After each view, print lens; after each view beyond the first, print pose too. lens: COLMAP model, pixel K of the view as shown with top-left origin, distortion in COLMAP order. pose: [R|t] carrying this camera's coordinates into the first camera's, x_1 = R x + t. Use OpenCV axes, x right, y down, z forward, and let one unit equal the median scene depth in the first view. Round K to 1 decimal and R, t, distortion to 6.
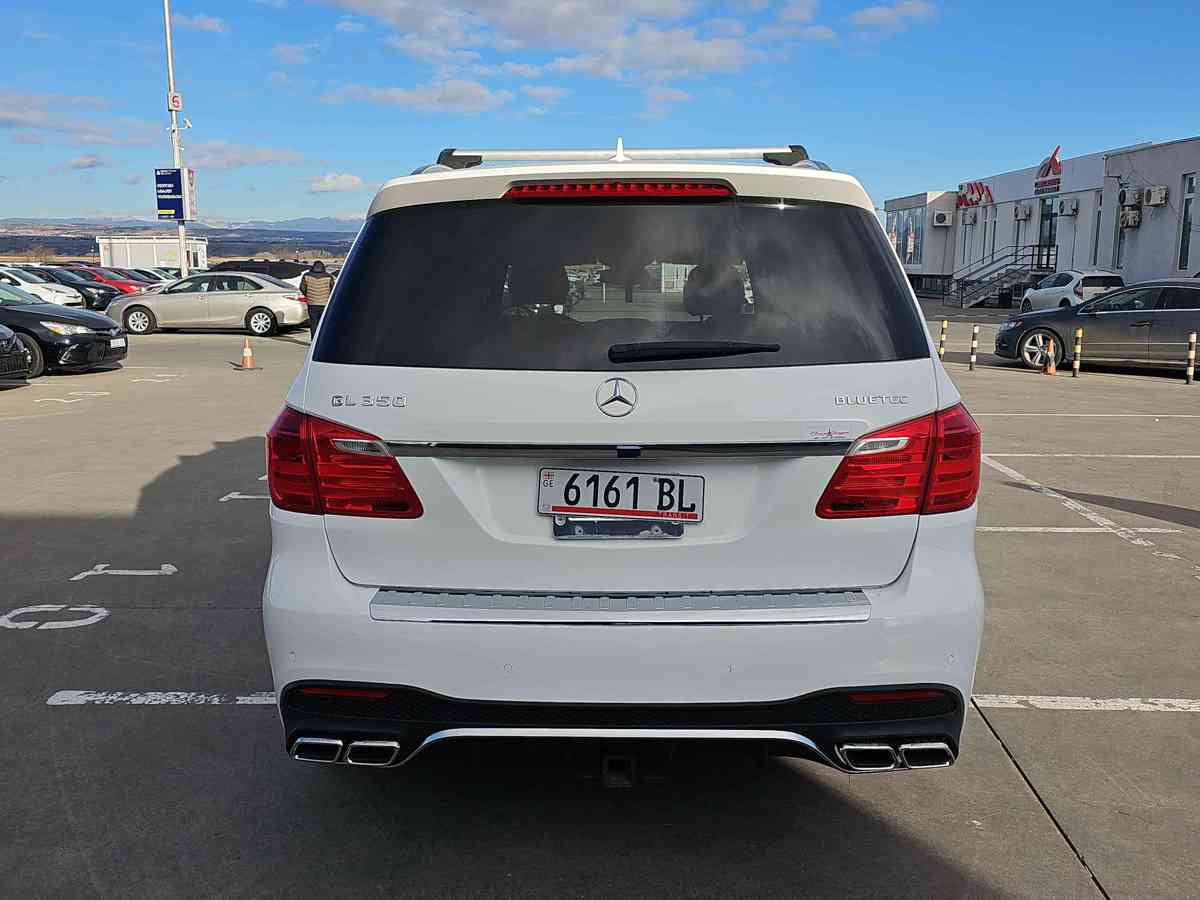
lens RADIAL K [[1035.9, 0, 600.0], [0, 1035.9, 450.0], [0, 0, 1]] dist [0.047463, 0.001424]
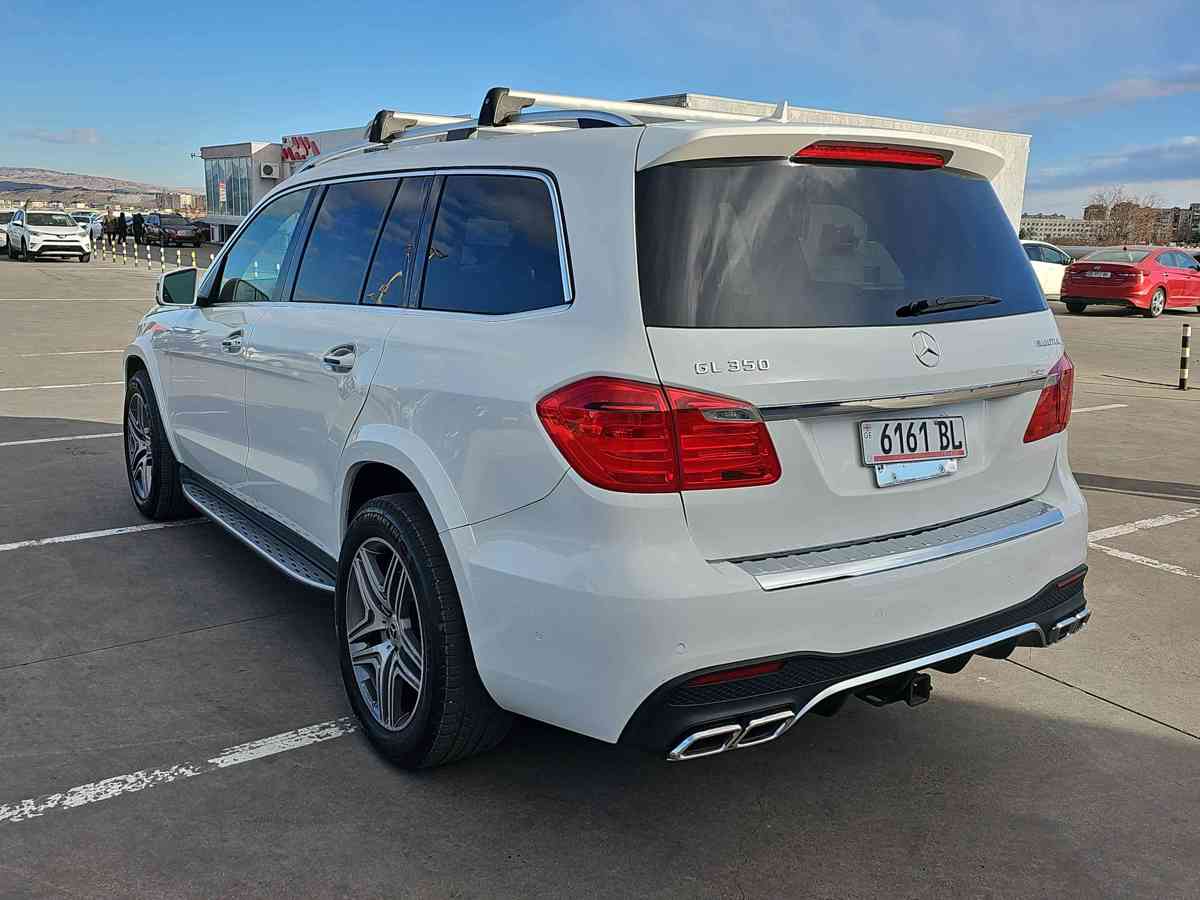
lens RADIAL K [[1035.9, 0, 600.0], [0, 1035.9, 450.0], [0, 0, 1]] dist [0.047463, 0.001424]
pose [[0.802061, -0.098271, 0.589102, -0.890533], [0.072434, 0.995095, 0.067378, -0.043702], [-0.592834, -0.011370, 0.805244, 0.315725]]
